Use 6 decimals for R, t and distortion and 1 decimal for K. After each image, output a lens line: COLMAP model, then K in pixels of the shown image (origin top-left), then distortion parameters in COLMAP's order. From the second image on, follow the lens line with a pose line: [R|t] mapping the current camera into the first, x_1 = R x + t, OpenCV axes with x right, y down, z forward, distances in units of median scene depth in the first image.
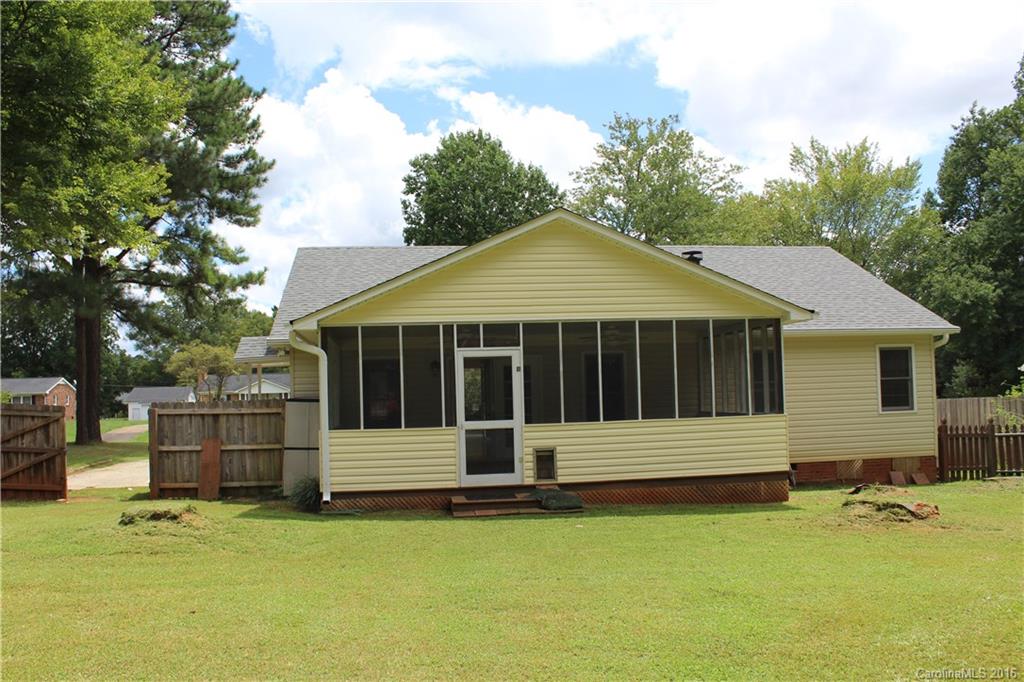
lens RADIAL K [[859.1, 0, 505.8], [0, 859.1, 344.5], [0, 0, 1]] dist [-0.149008, 0.123286]
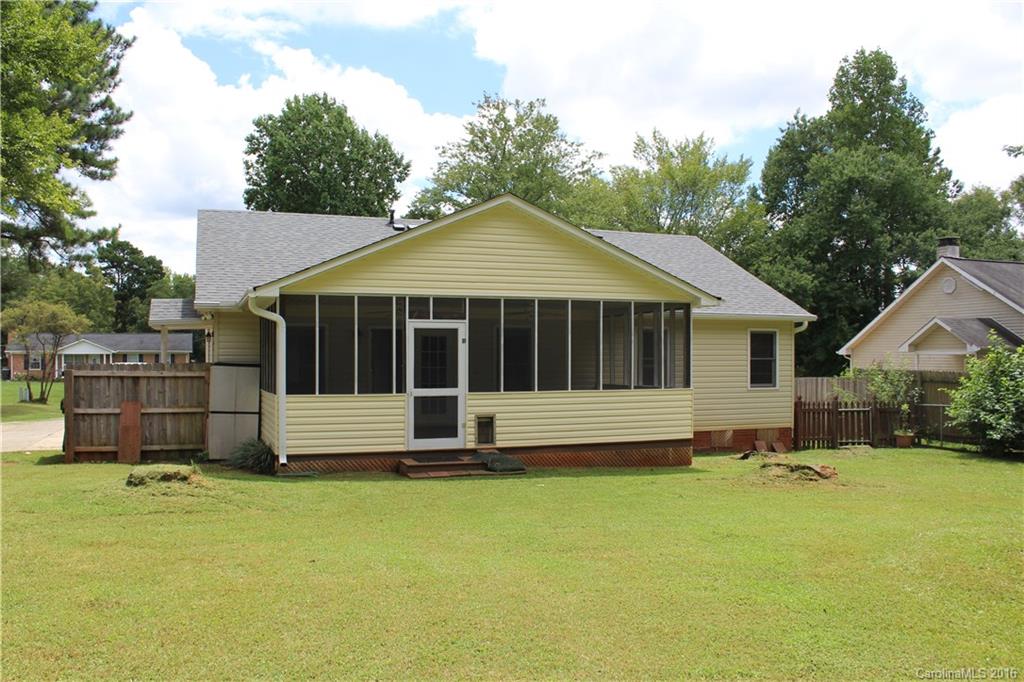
lens RADIAL K [[859.1, 0, 505.7], [0, 859.1, 348.0], [0, 0, 1]] dist [-0.149008, 0.123286]
pose [[0.974797, 0.028982, 0.221203, -0.126652], [-0.037859, 0.998635, 0.035994, -0.002240], [-0.219858, -0.043461, 0.974563, -0.041142]]
